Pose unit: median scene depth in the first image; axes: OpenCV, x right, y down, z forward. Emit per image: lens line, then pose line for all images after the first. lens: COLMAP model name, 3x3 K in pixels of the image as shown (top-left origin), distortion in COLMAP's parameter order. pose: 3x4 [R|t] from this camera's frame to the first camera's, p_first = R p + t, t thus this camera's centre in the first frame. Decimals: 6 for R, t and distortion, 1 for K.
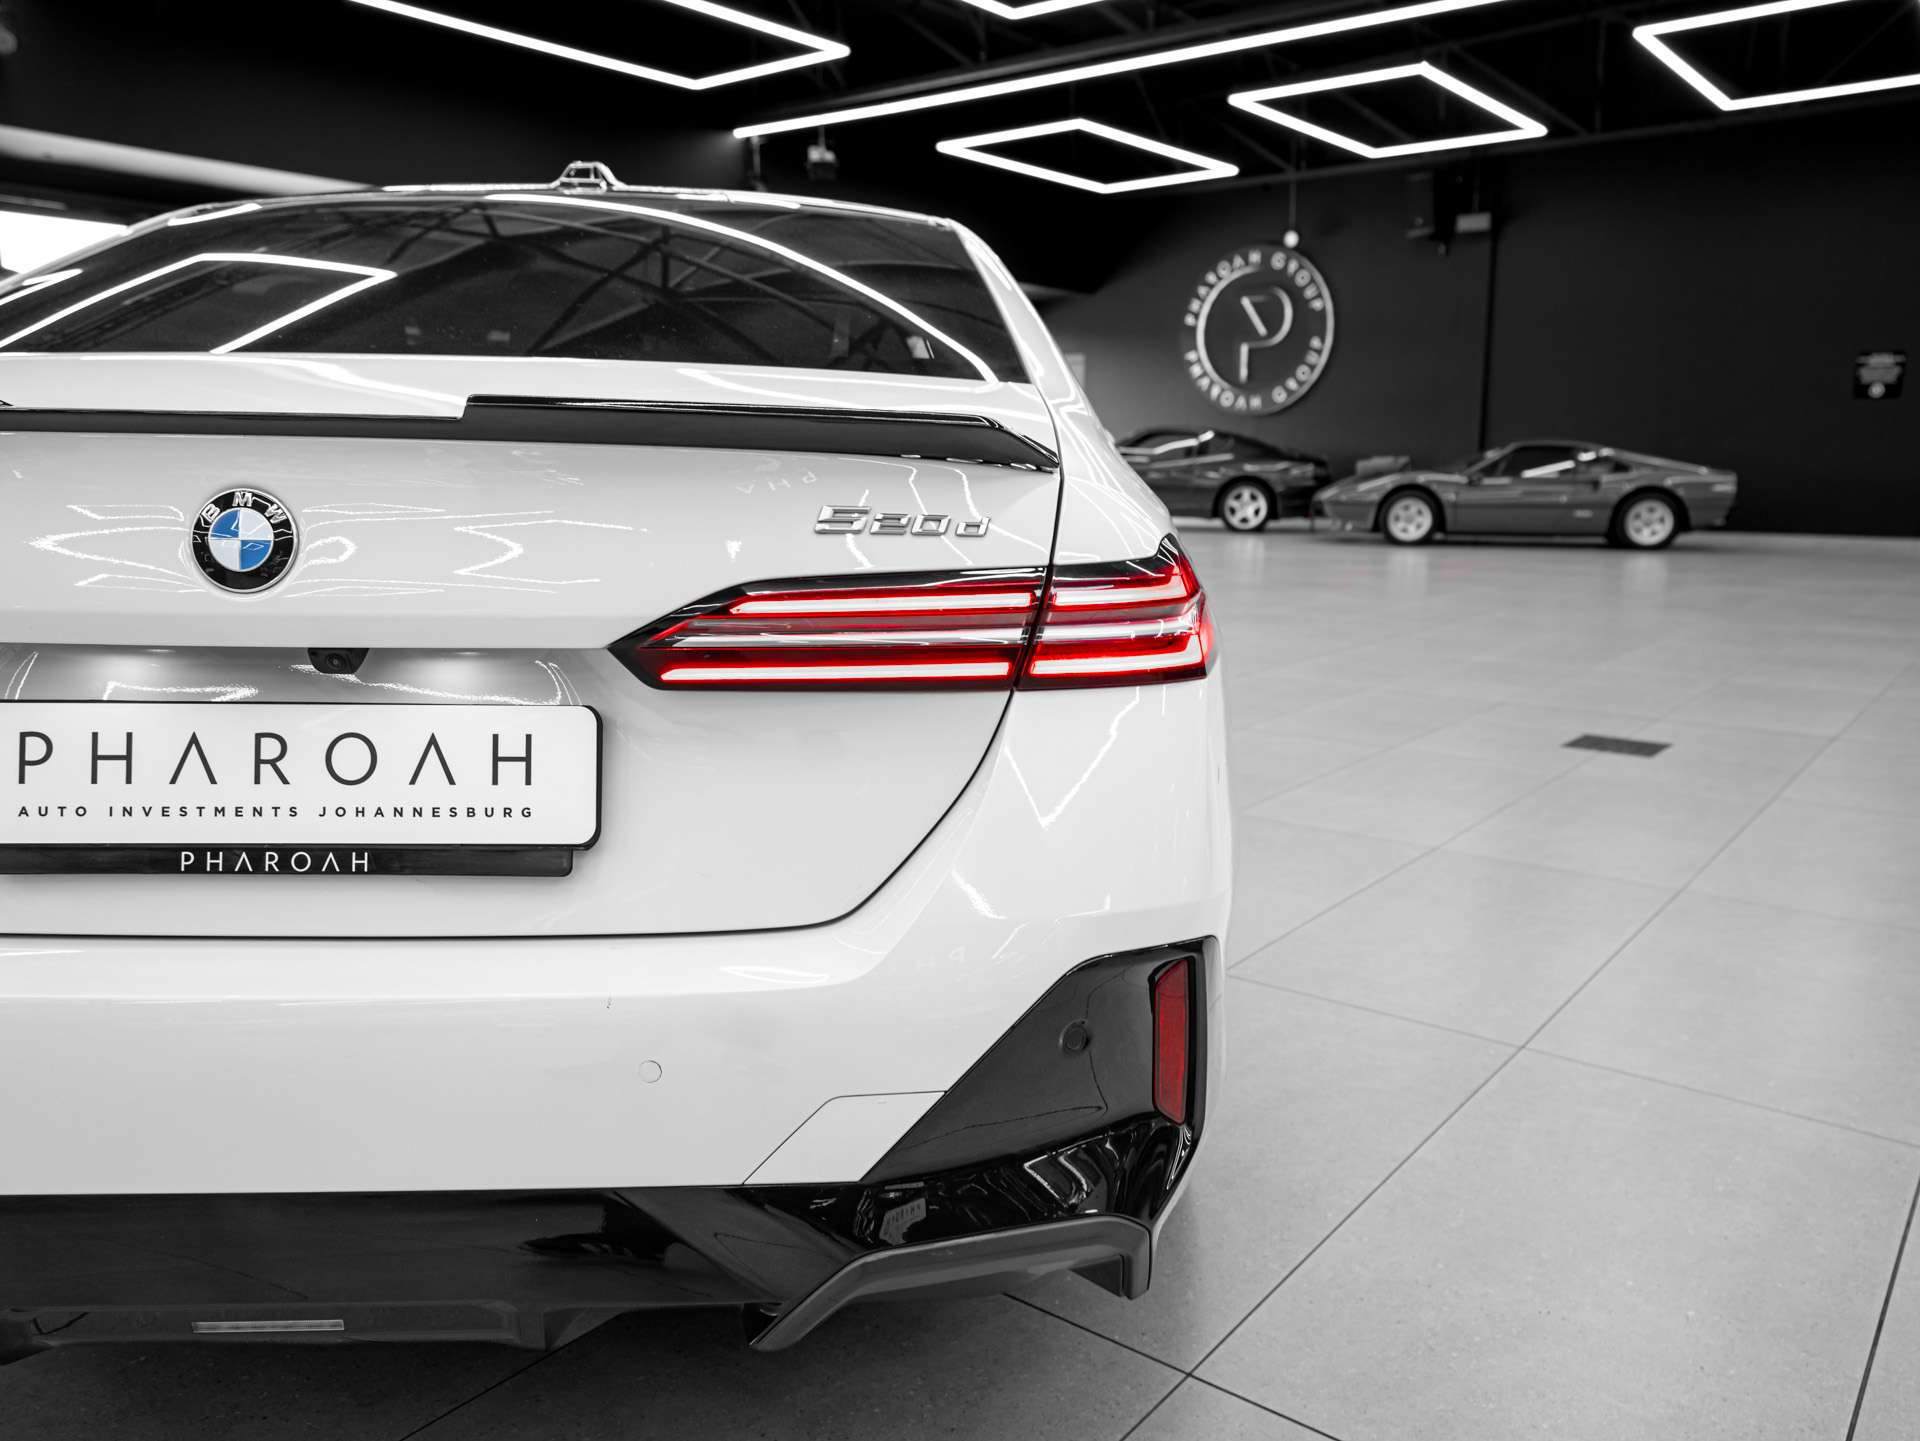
lens RADIAL K [[1468.9, 0, 957.9], [0, 1468.9, 722.6], [0, 0, 1]] dist [-0.022845, 0.063534]
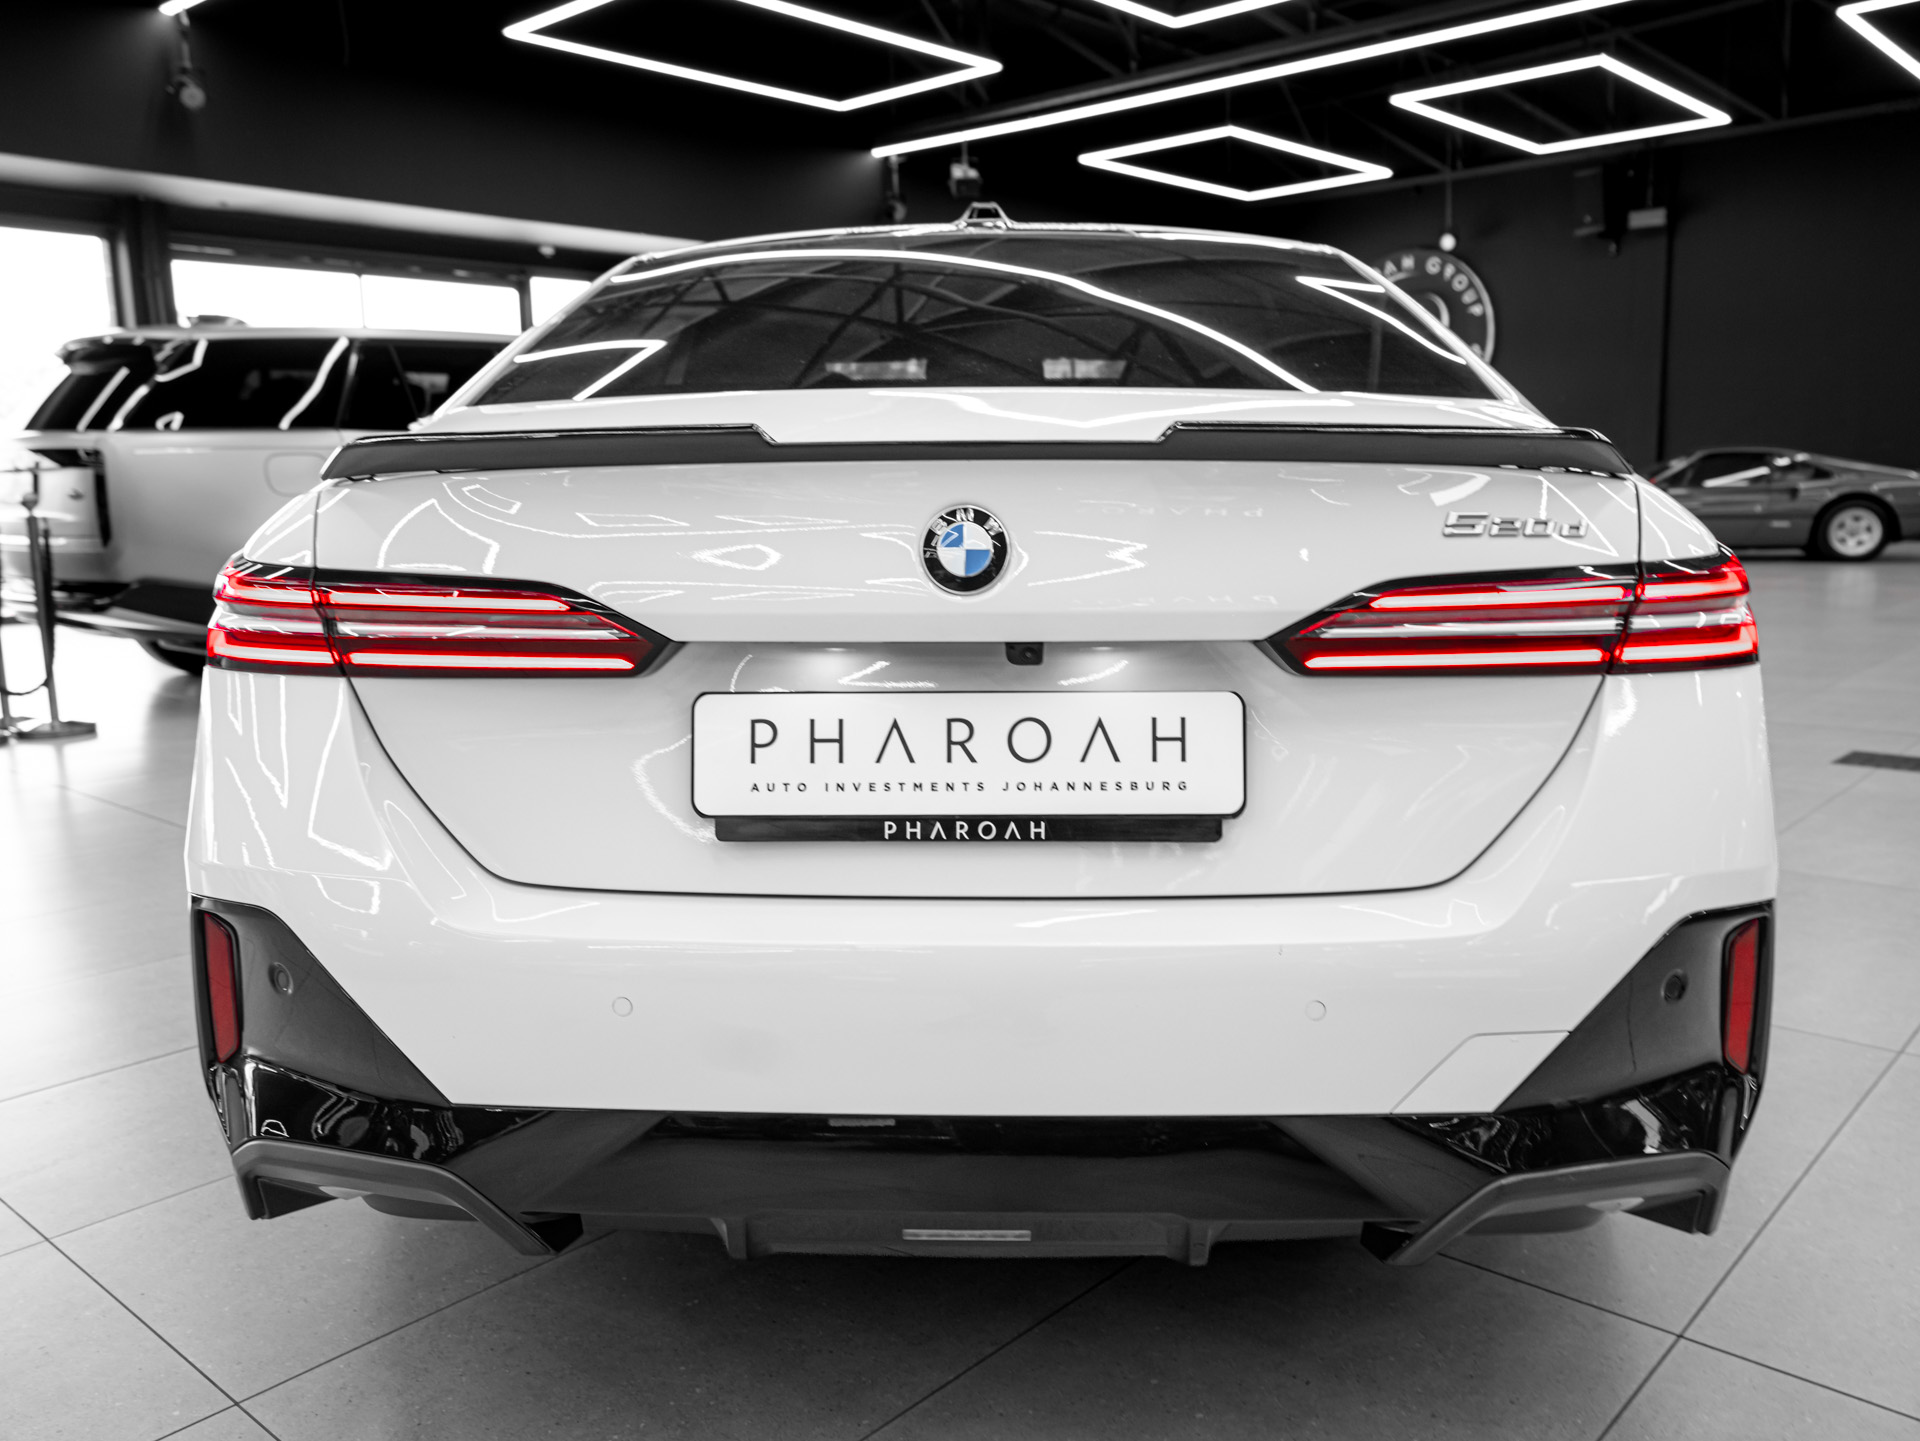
lens RADIAL K [[1552.5, 0, 954.2], [0, 1552.5, 721.5], [0, 0, 1]] dist [-0.021380, 0.063435]
pose [[0.997663, -0.010583, -0.067499, -0.375643], [0.008897, 0.999642, -0.025227, 0.038845], [0.067741, 0.024568, 0.997400, -0.206242]]
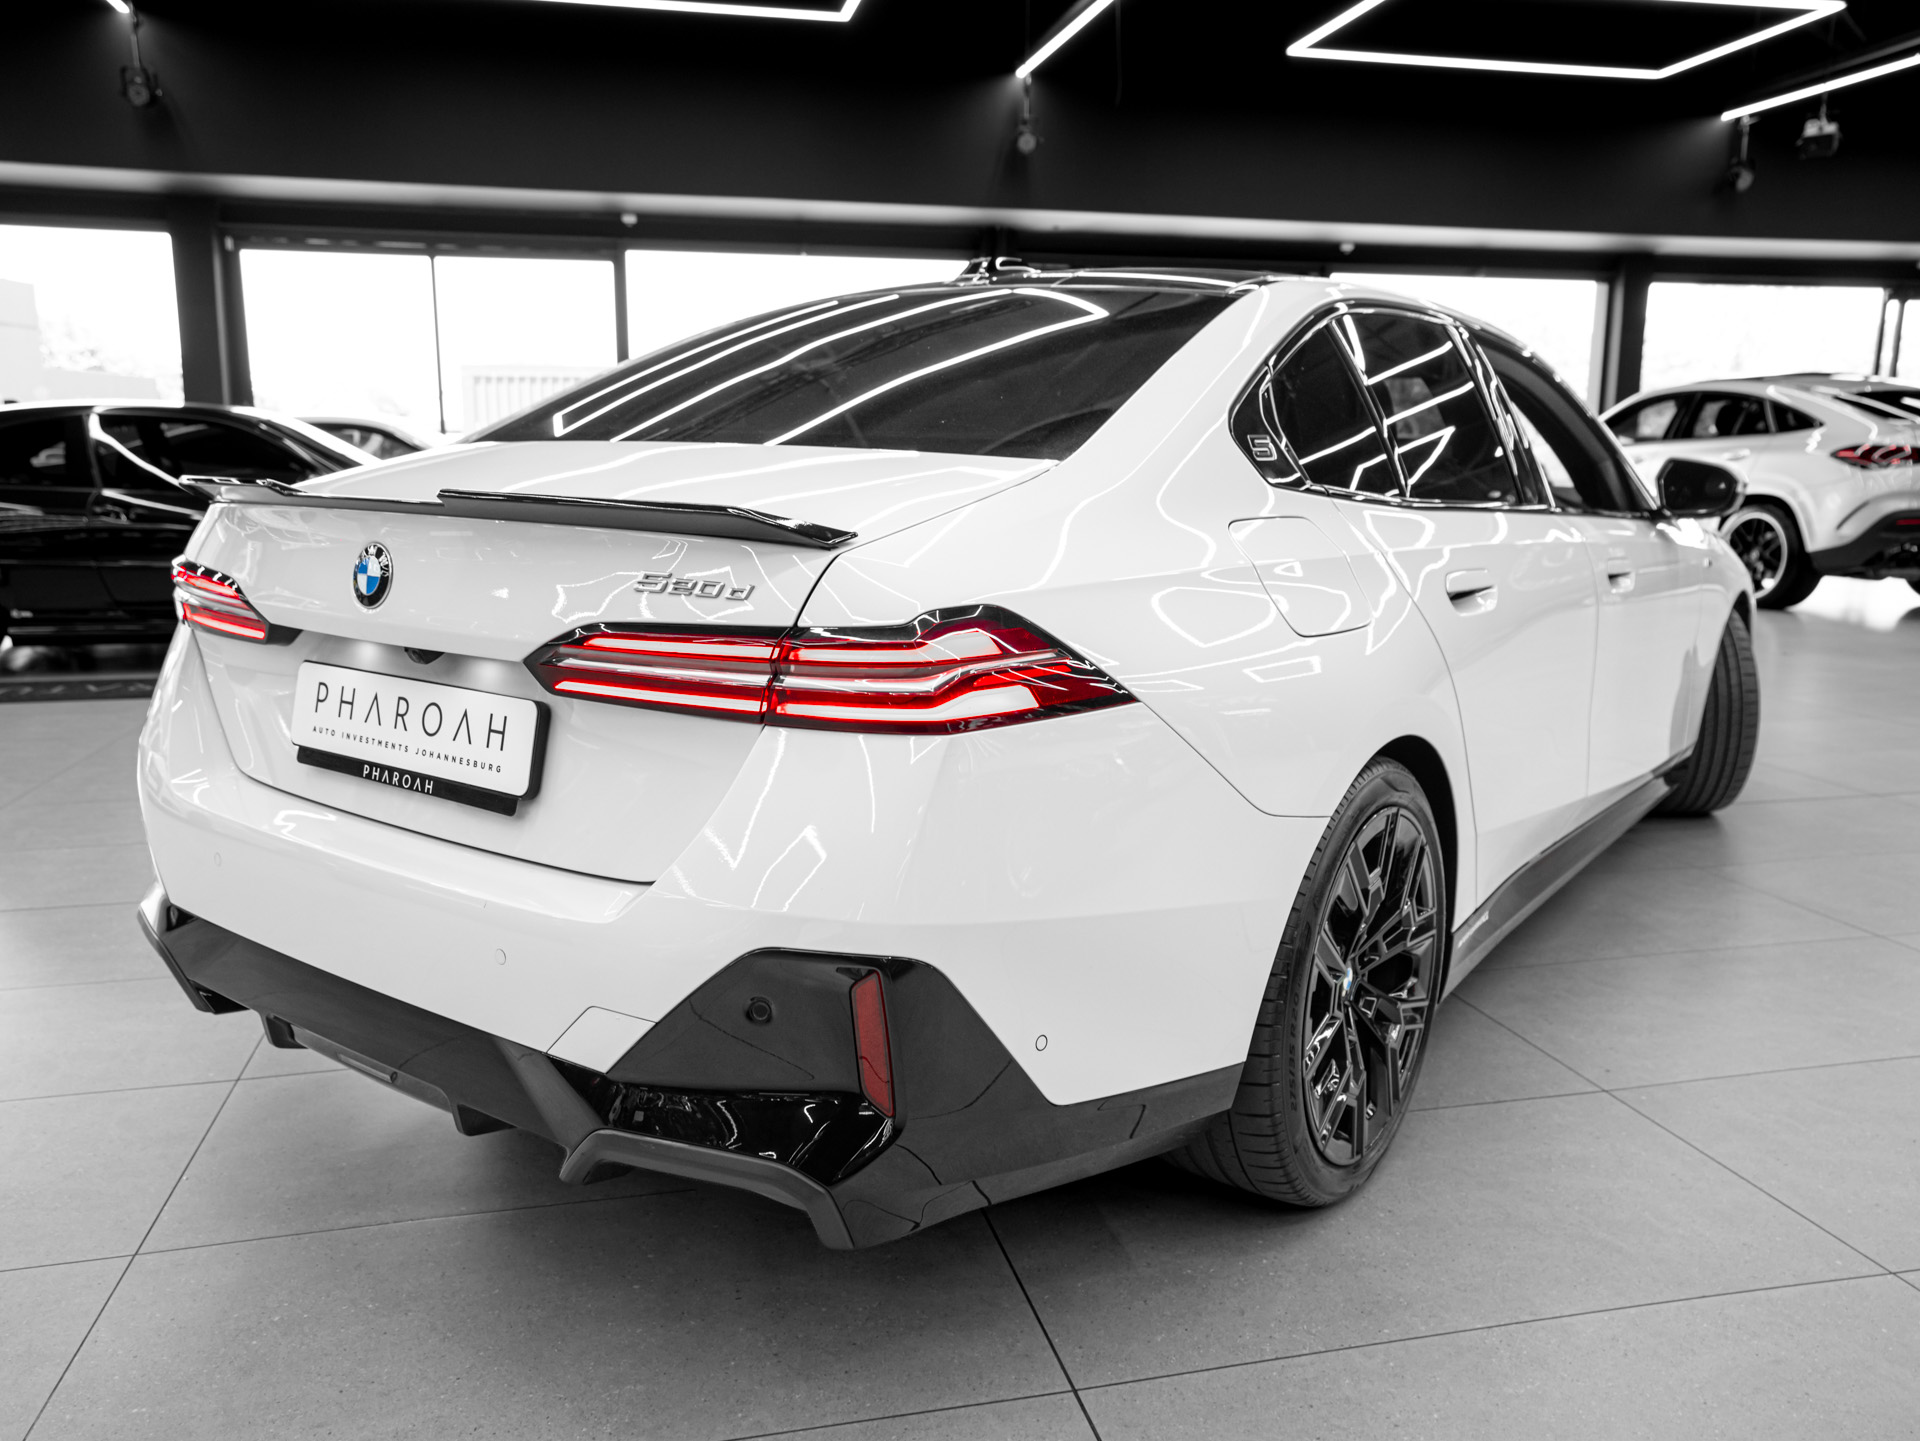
lens RADIAL K [[1468.9, 0, 961.0], [0, 1468.9, 728.6], [0, 0, 1]] dist [-0.022845, 0.063534]
pose [[0.782426, 0.114090, -0.612203, 0.926459], [-0.115273, 0.992620, 0.037660, -0.084248], [0.611981, 0.041105, 0.789803, 0.120202]]
